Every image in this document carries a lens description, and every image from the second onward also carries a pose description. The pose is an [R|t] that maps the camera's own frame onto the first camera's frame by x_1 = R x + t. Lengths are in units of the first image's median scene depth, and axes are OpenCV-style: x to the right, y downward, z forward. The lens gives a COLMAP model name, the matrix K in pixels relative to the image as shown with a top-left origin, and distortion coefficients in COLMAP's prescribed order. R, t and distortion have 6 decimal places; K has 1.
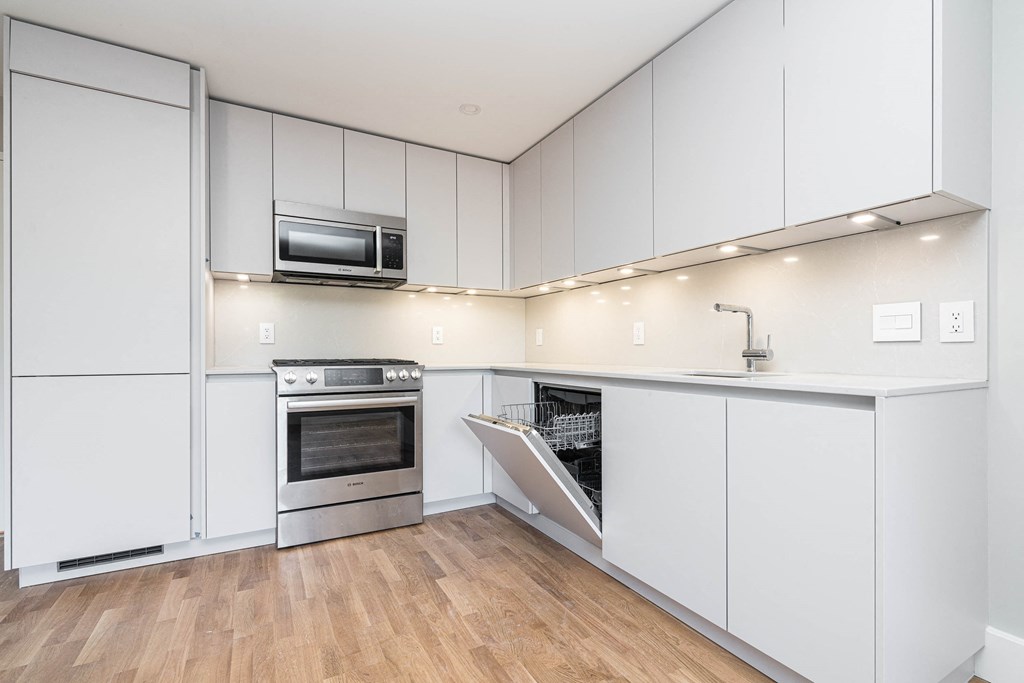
lens RADIAL K [[460.7, 0, 513.3], [0, 460.7, 345.9], [0, 0, 1]] dist [-0.007314, 0.003996]
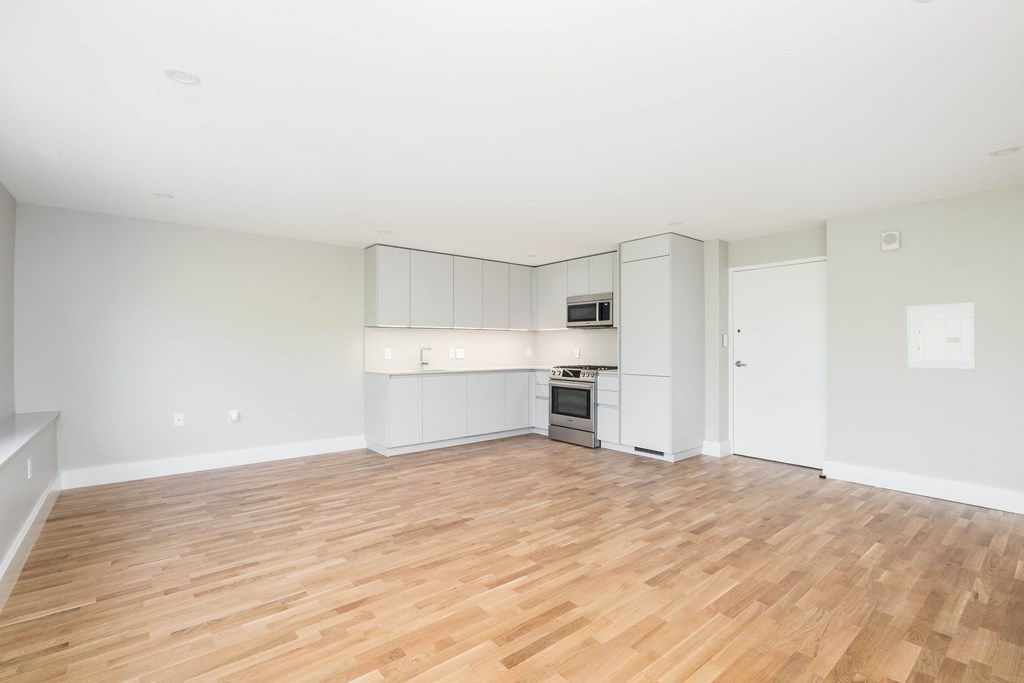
lens RADIAL K [[460.7, 0, 514.8], [0, 460.7, 344.7], [0, 0, 1]] dist [-0.007314, 0.003996]
pose [[0.190663, -0.004084, -0.981647, 1.711429], [0.015473, 0.999880, -0.001154, -0.072782], [0.981534, -0.014969, 0.190703, 0.272507]]
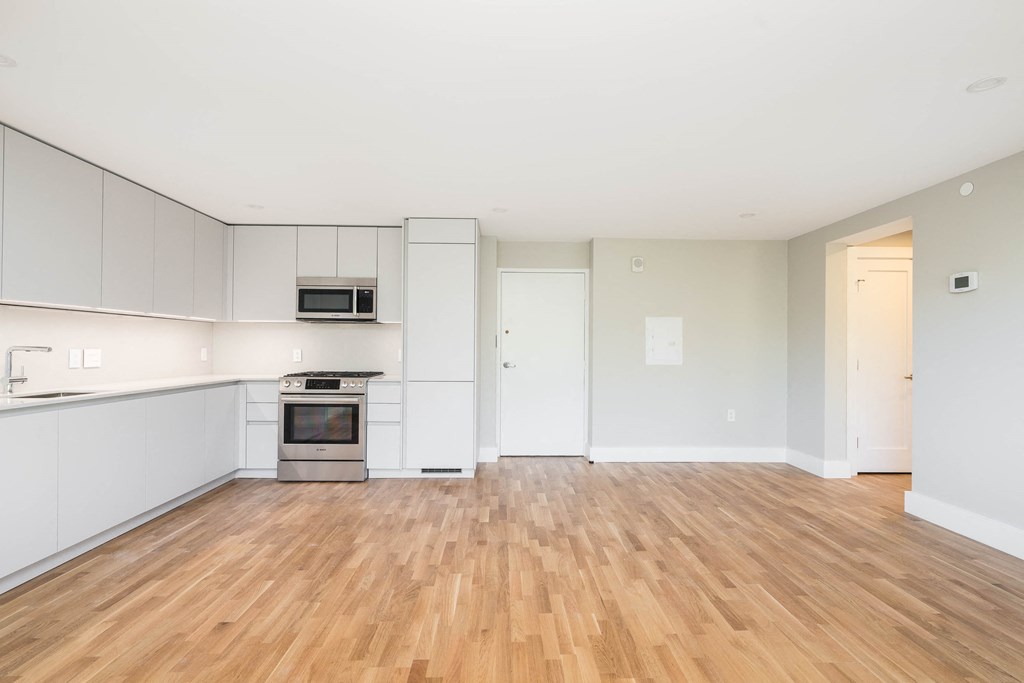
lens RADIAL K [[460.7, 0, 511.2], [0, 460.7, 342.5], [0, 0, 1]] dist [-0.007314, 0.003996]
pose [[0.887296, -0.001231, -0.461199, 0.930743], [0.001796, 0.999998, 0.000786, -0.075230], [0.461197, -0.001526, 0.887297, -0.131025]]
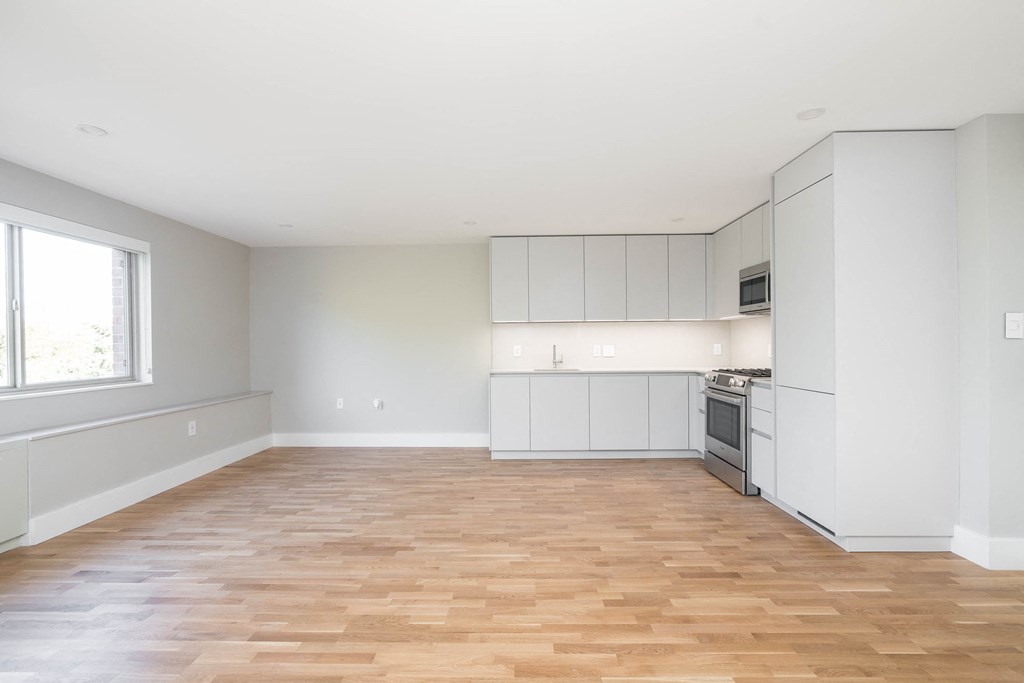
lens RADIAL K [[460.7, 0, 516.2], [0, 460.7, 344.2], [0, 0, 1]] dist [-0.007314, 0.003996]
pose [[-0.493622, 0.004031, -0.869667, 1.273299], [0.021335, 0.999744, -0.007476, -0.056886], [0.869415, -0.022245, -0.493582, 1.078172]]
